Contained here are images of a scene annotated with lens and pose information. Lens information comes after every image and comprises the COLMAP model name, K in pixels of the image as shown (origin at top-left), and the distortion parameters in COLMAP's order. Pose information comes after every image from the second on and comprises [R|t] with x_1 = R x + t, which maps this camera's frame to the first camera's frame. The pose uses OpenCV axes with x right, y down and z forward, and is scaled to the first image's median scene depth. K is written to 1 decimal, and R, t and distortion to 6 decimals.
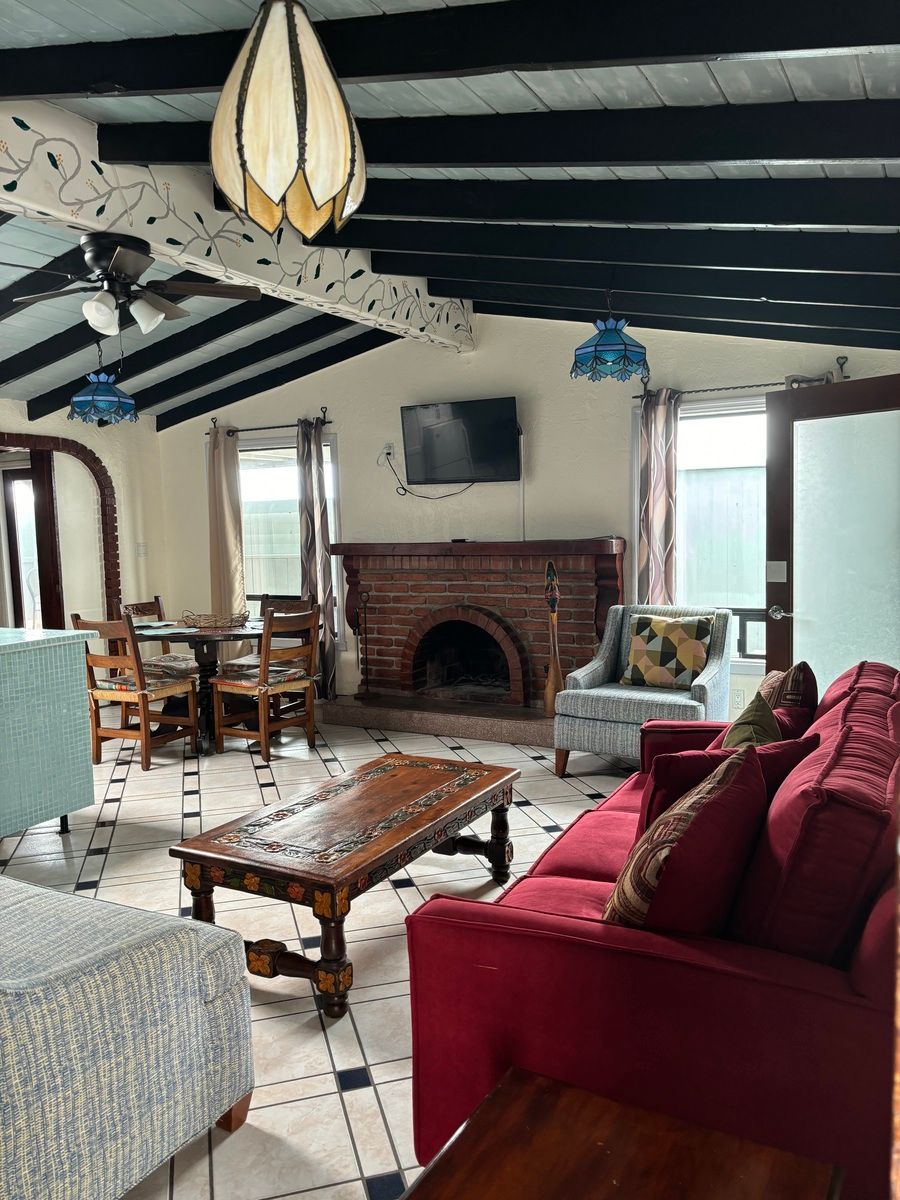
lens RADIAL K [[905.4, 0, 451.4], [0, 905.4, 600.8], [0, 0, 1]] dist [0.013223, -0.000266]
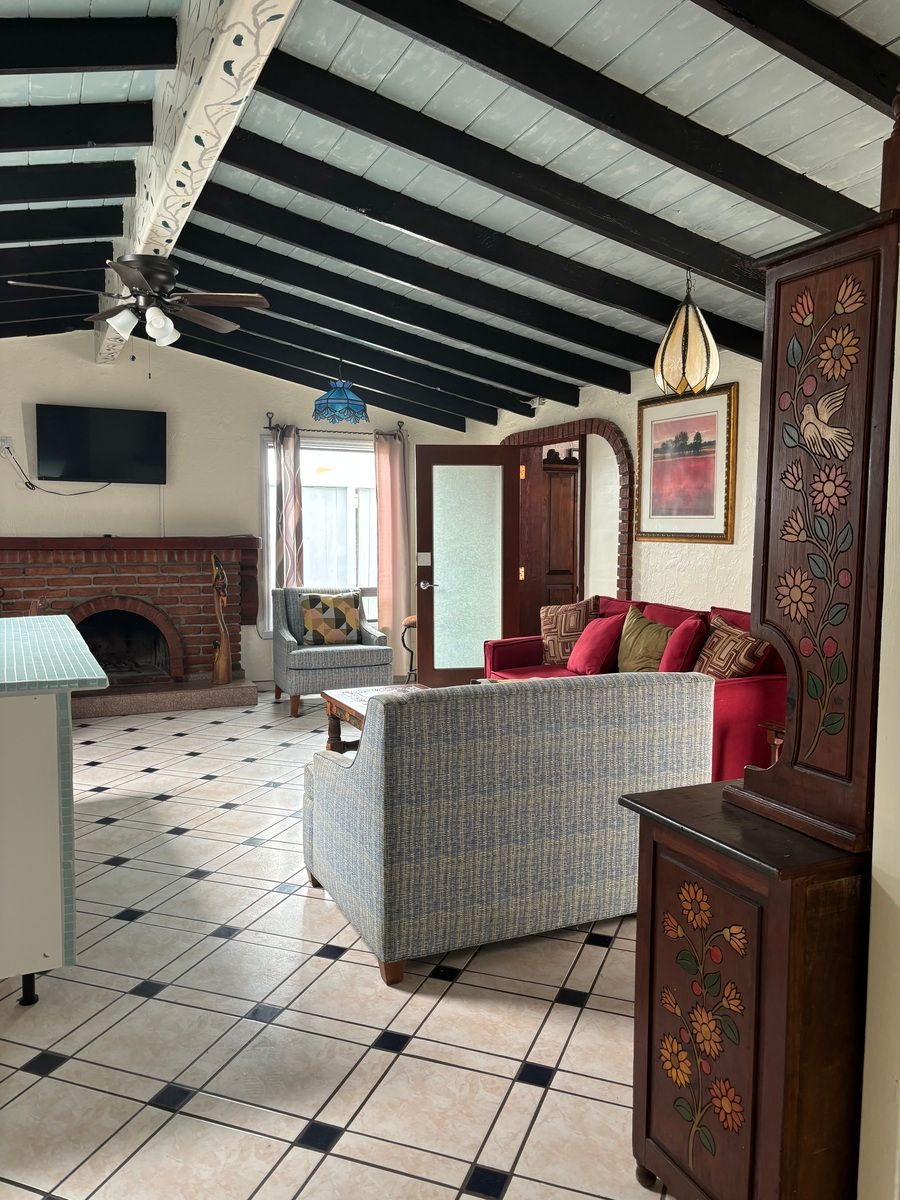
lens RADIAL K [[905.4, 0, 452.3], [0, 905.4, 602.5], [0, 0, 1]] dist [0.013223, -0.000266]
pose [[0.560446, -0.042475, 0.827101, -0.732042], [0.047355, 0.998694, 0.019199, 0.012382], [-0.826836, 0.028407, 0.561725, 0.065230]]
